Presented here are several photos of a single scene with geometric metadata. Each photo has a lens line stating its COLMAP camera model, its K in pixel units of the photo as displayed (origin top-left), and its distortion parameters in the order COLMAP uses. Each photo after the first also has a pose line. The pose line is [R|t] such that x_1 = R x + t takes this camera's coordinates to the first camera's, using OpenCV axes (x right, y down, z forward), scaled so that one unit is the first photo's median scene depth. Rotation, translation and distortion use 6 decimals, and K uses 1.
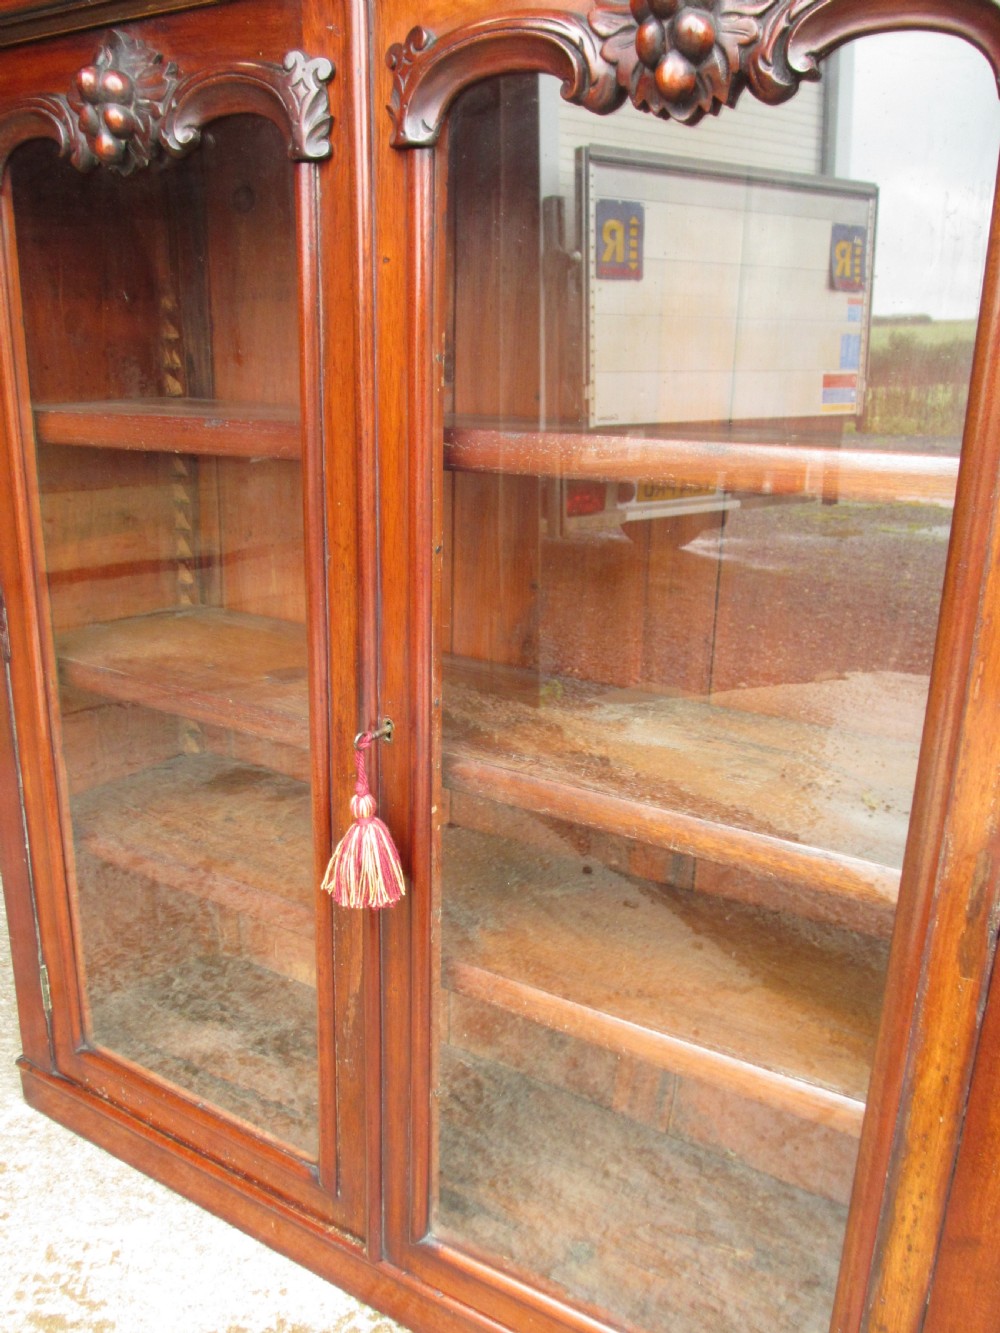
lens RADIAL K [[1095.8, 0, 493.7], [0, 1095.8, 672.6], [0, 0, 1]] dist [-0.041945, 0.005896]
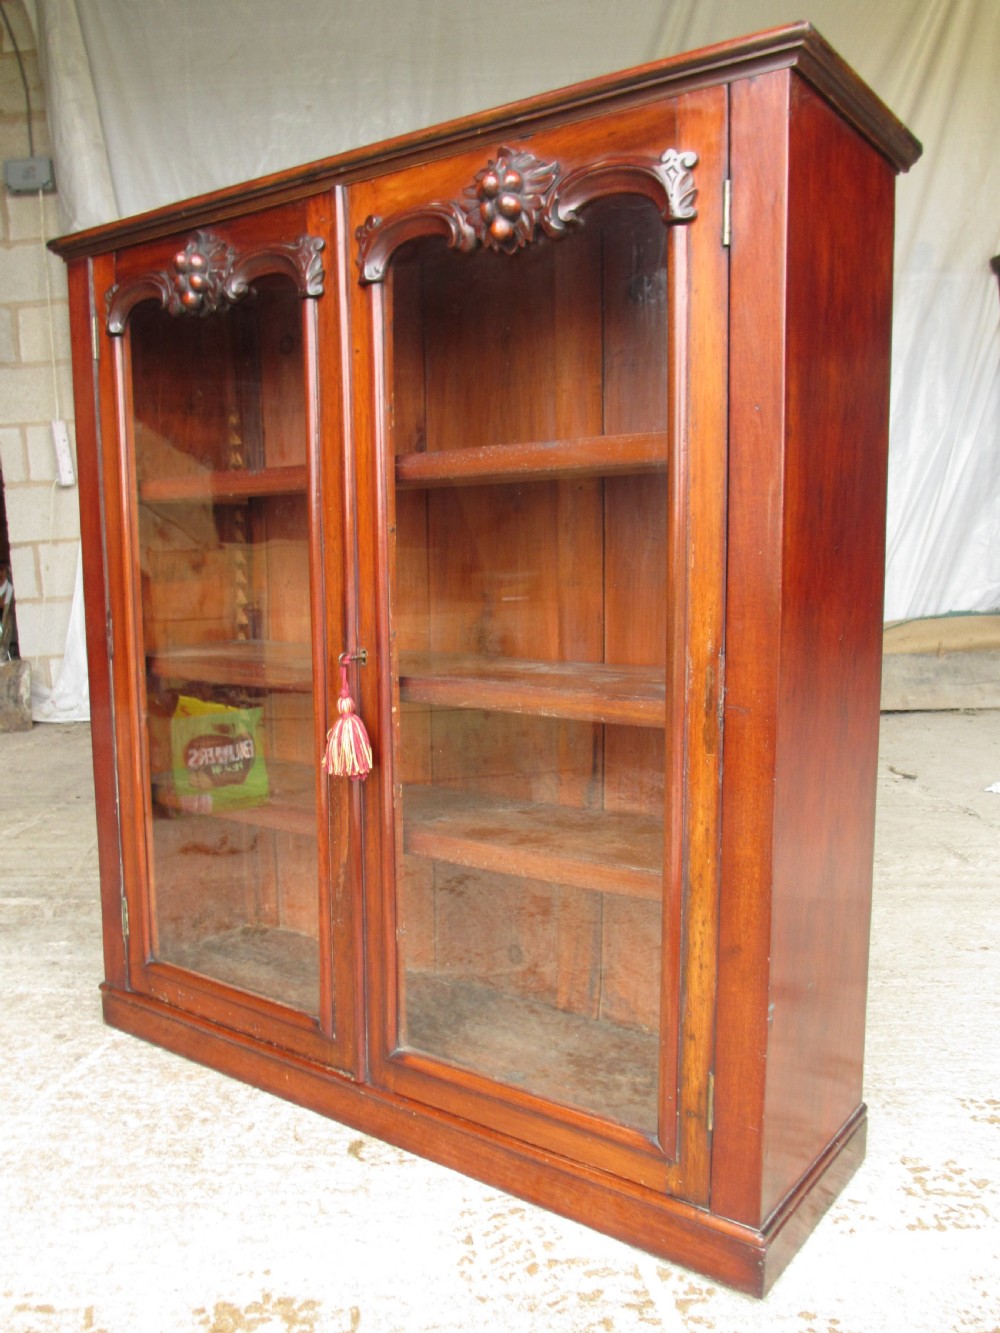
lens RADIAL K [[1103.9, 0, 481.2], [0, 1103.9, 665.5], [0, 0, 1]] dist [-0.043202, 0.009683]
pose [[0.996386, -0.023243, -0.081698, 0.187492], [0.008438, 0.984159, -0.177088, 0.334117], [0.084520, 0.175759, 0.980798, -0.454176]]
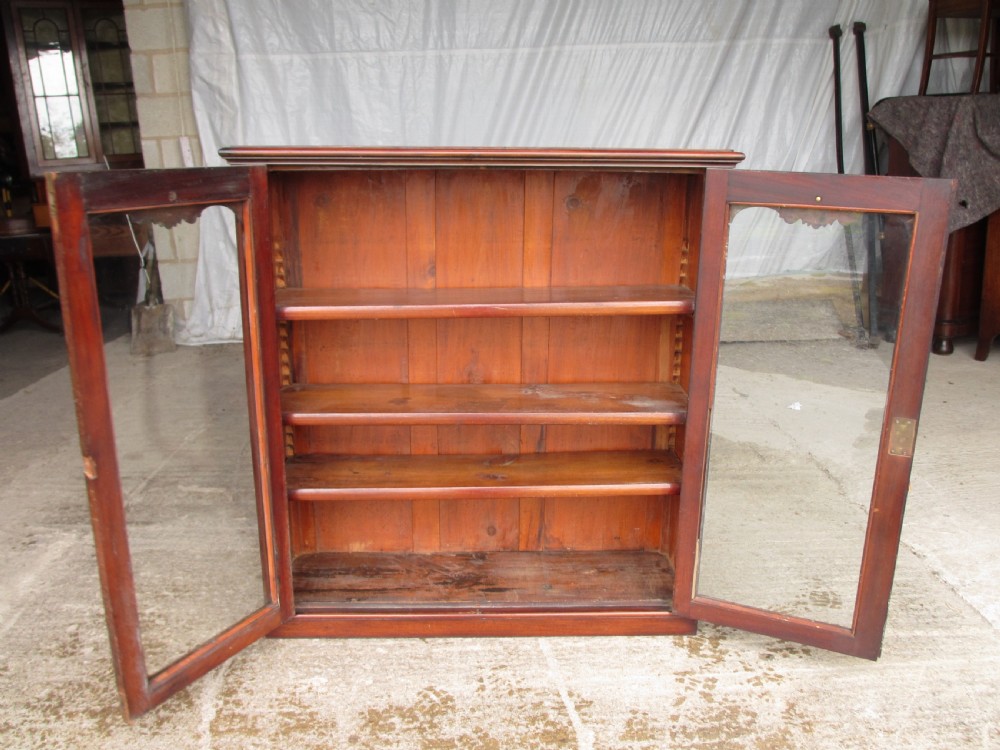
lens RADIAL K [[822.1, 0, 500.0], [0, 822.1, 375.0], [0, 0, 1]] dist [-0.041945, 0.005896]
pose [[0.998886, -0.007925, -0.046523, 0.201979], [0.006526, 0.999525, -0.030135, 0.057997], [0.046739, 0.029798, 0.998463, -1.174715]]
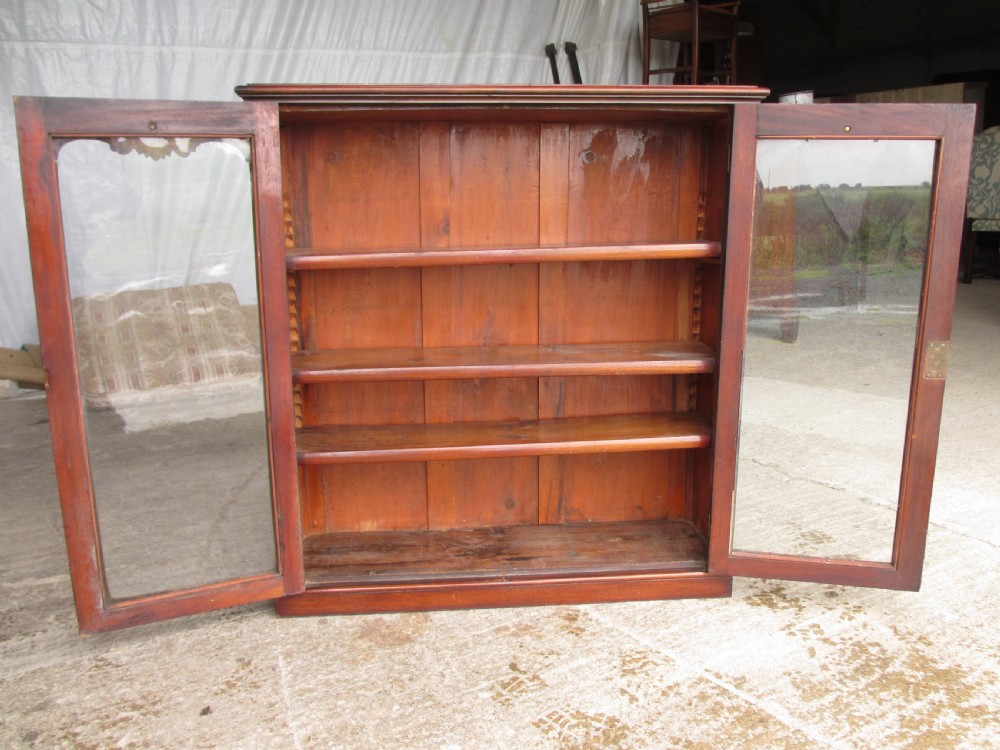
lens RADIAL K [[828.1, 0, 498.1], [0, 828.1, 372.0], [0, 0, 1]] dist [-0.043202, 0.009683]
pose [[0.910388, -0.118642, 0.396382, -0.833167], [0.150893, 0.987230, -0.051072, 0.136414], [-0.385261, 0.106306, 0.916664, -0.683615]]
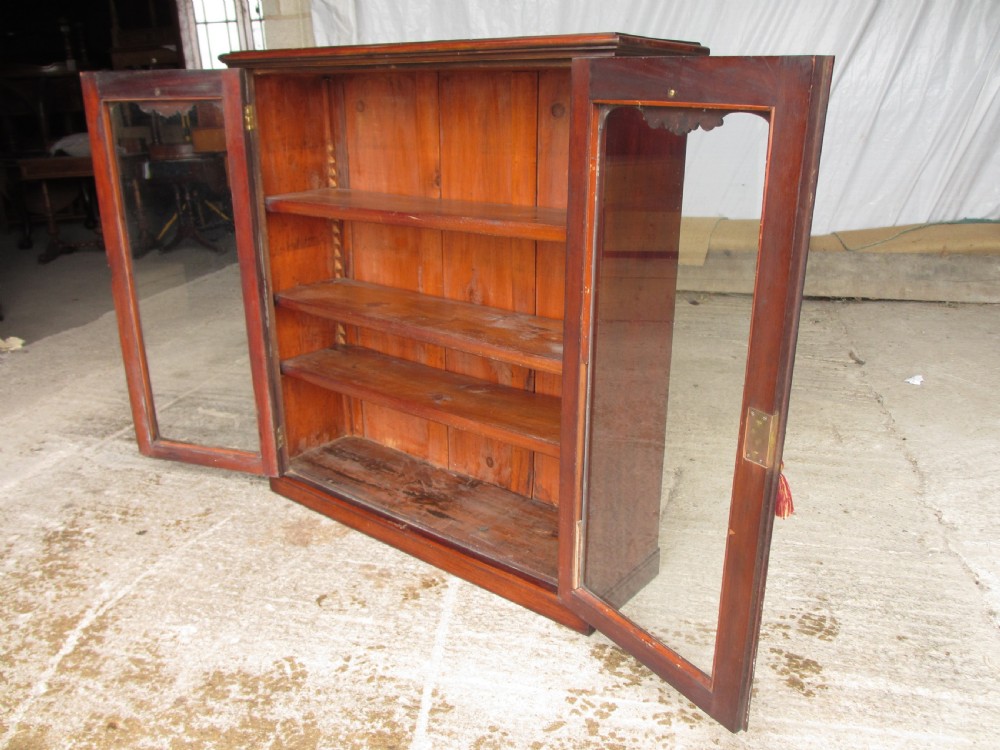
lens RADIAL K [[819.5, 0, 500.0], [0, 819.5, 375.0], [0, 0, 1]] dist [-0.043002, 0.006215]
pose [[0.953591, 0.077909, -0.290850, 0.868417], [-0.065483, 0.996486, 0.052229, 0.013667], [0.293897, -0.030760, 0.955342, -0.709275]]
